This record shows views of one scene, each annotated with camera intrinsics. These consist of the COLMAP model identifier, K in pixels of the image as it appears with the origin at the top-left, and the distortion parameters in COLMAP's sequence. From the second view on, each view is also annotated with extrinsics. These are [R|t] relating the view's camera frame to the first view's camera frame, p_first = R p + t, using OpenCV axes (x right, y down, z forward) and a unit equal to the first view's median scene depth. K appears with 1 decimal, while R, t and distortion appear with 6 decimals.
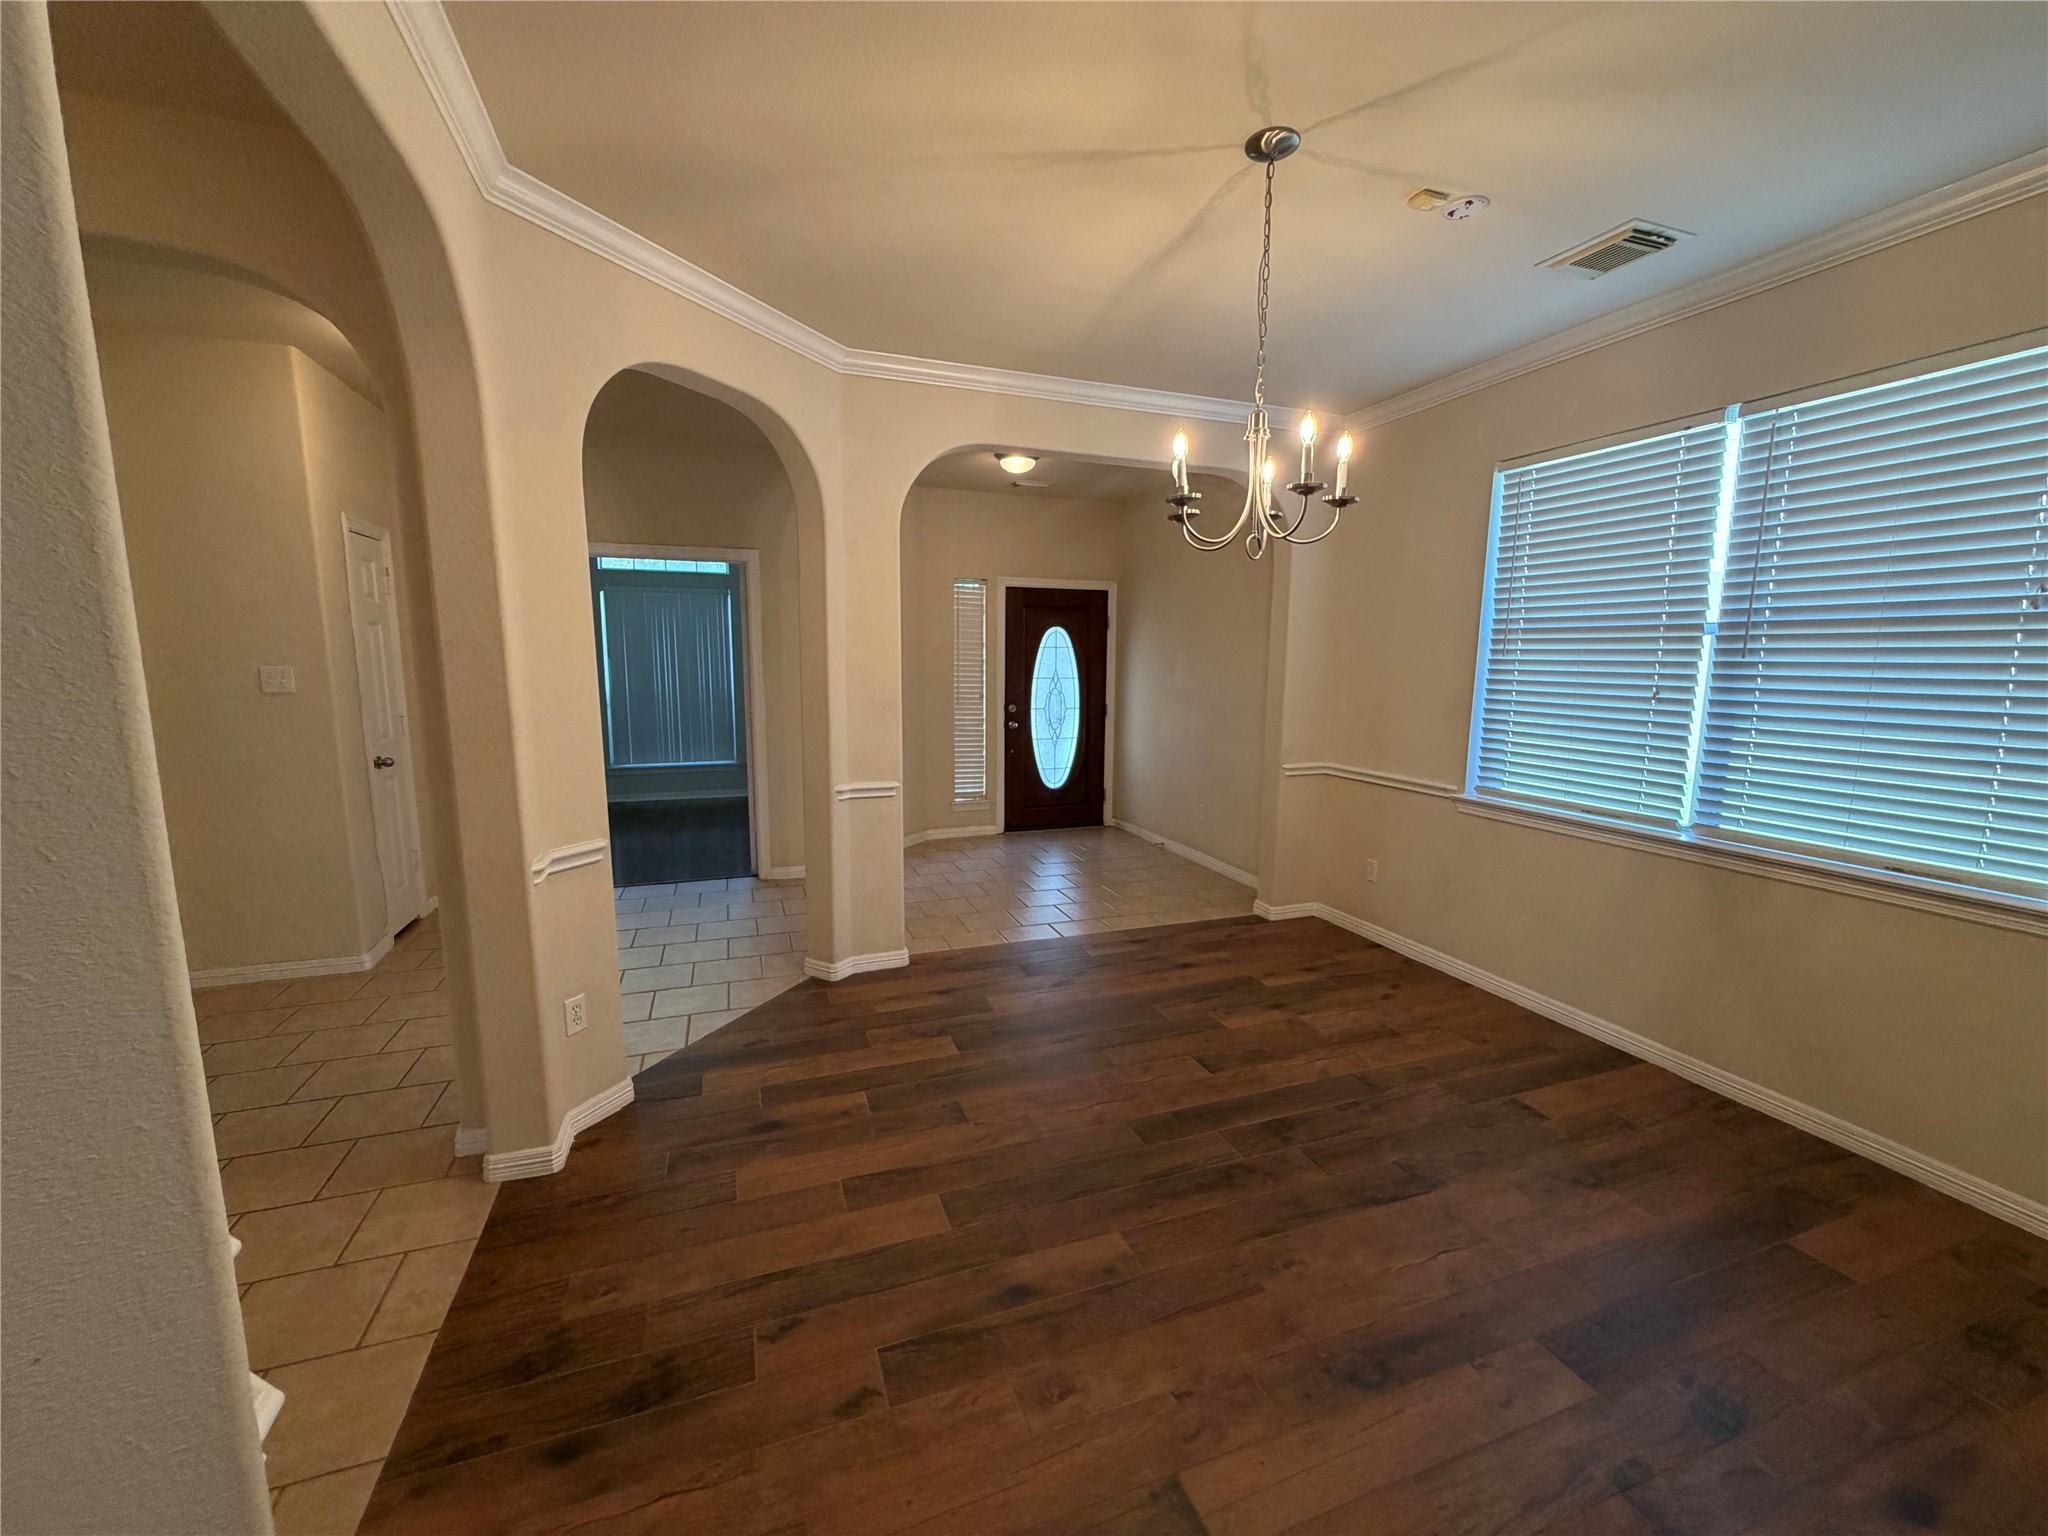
lens RADIAL K [[818.6, 0, 1032.3], [0, 818.6, 762.5], [0, 0, 1]] dist [0.000133, -0.000461]
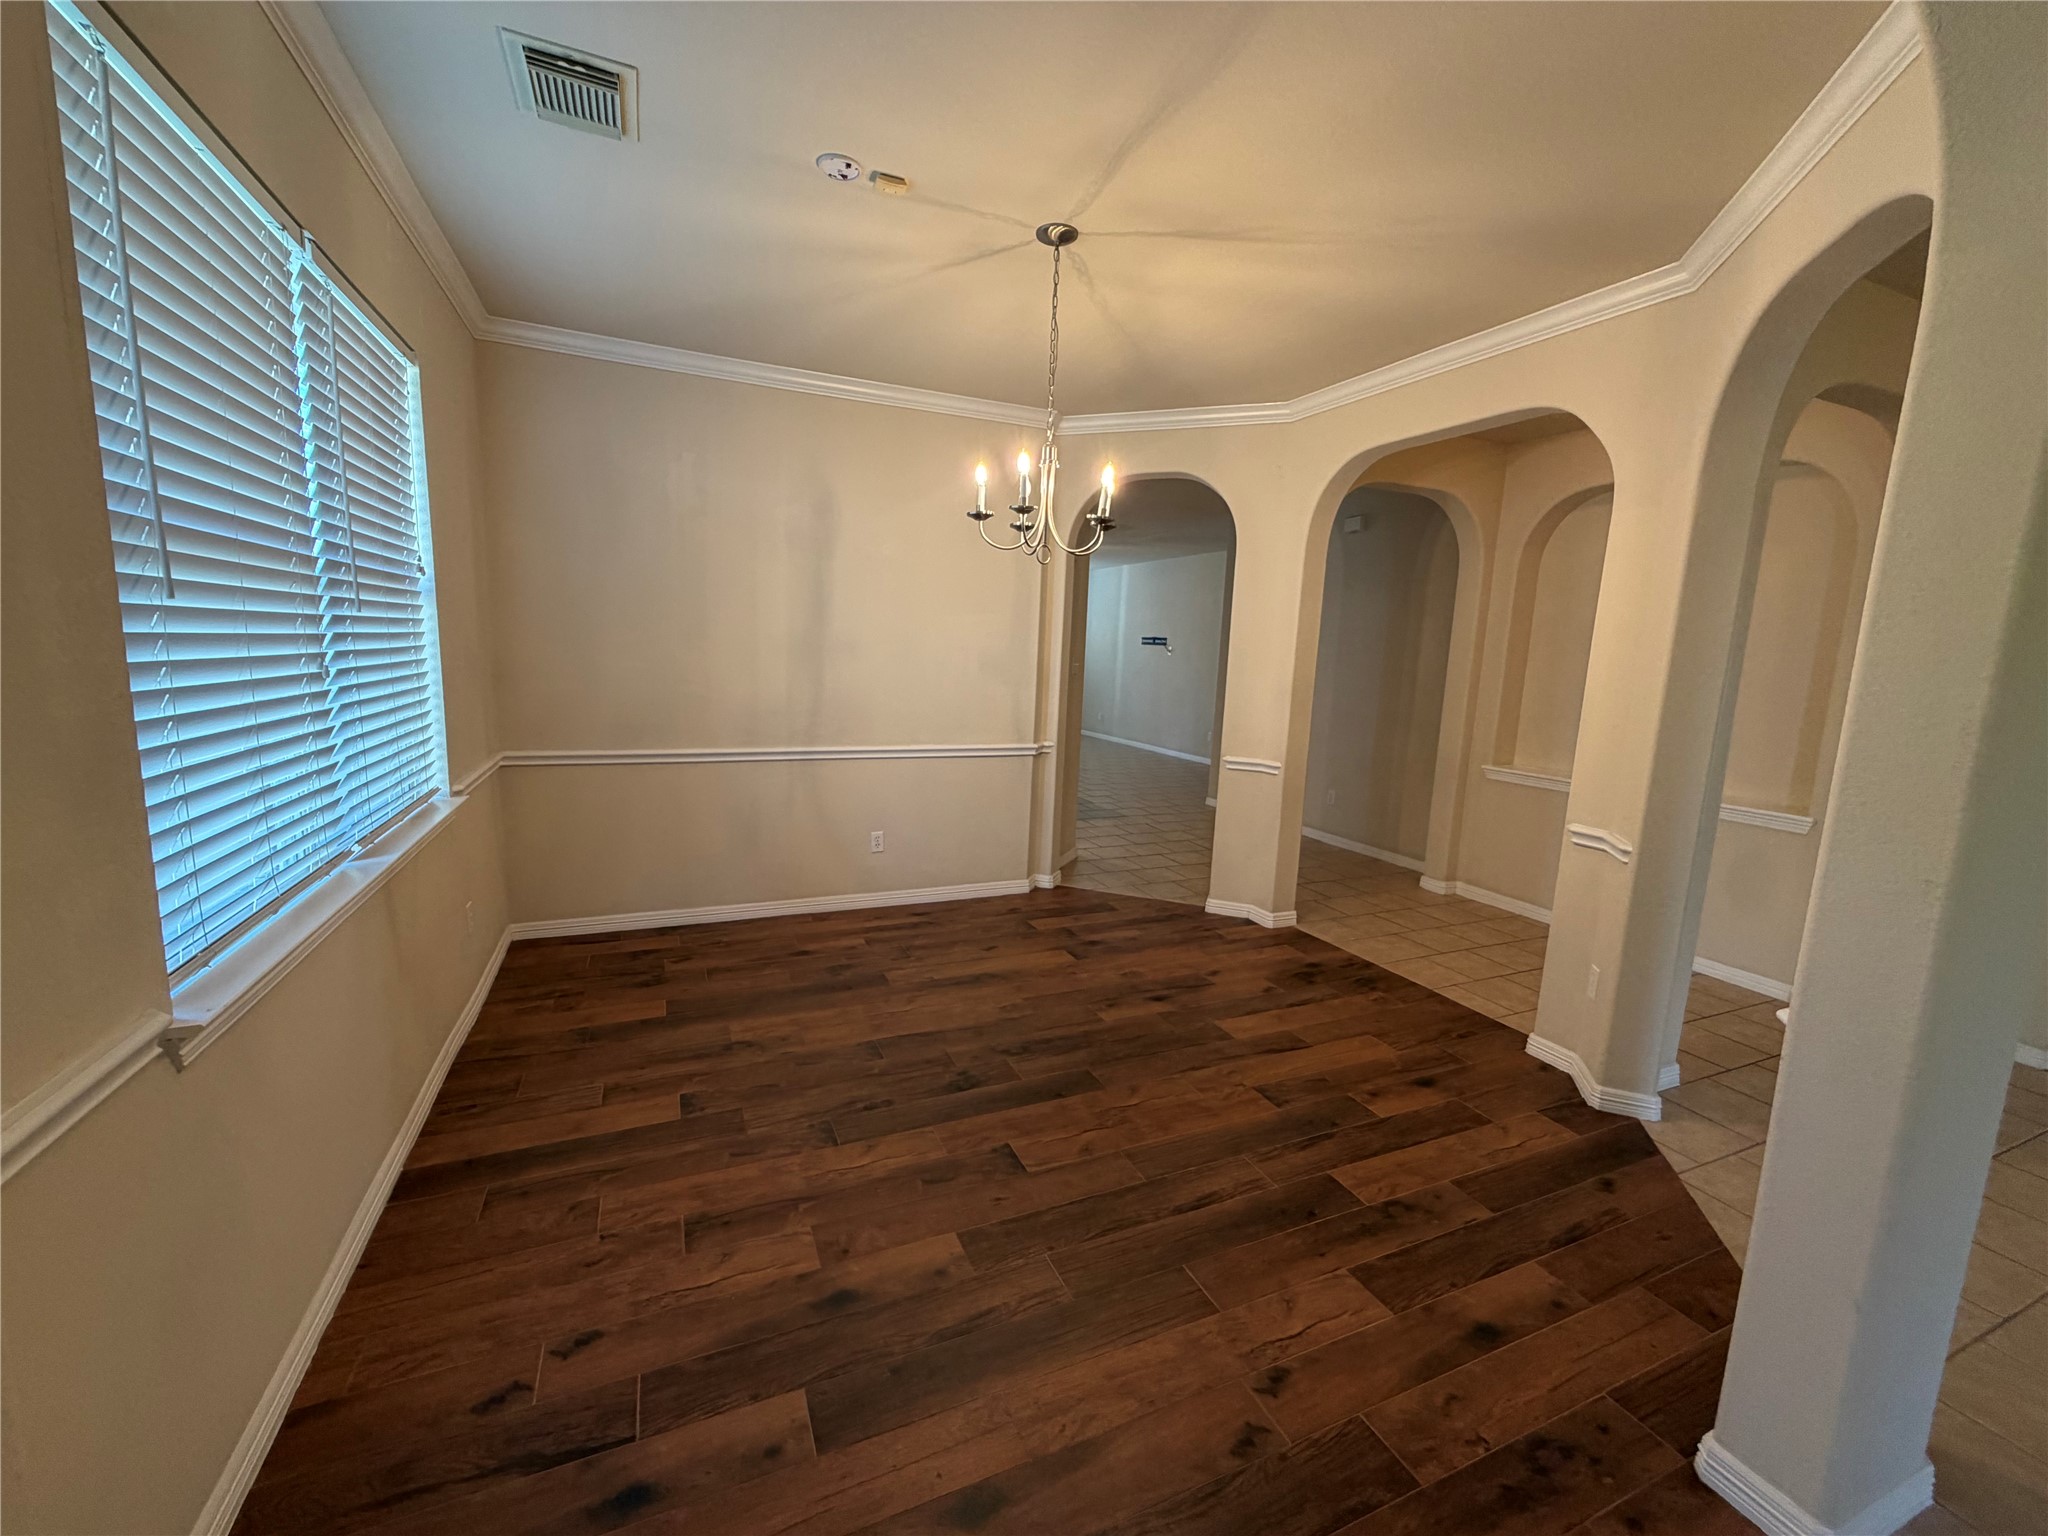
lens RADIAL K [[818.6, 0, 1030.2], [0, 818.6, 769.8], [0, 0, 1]] dist [0.000133, -0.000461]
pose [[-0.997201, -0.034710, -0.066219, 0.348827], [-0.051753, 0.959672, 0.276318, -0.281030], [0.053958, 0.278971, -0.958782, 2.218781]]
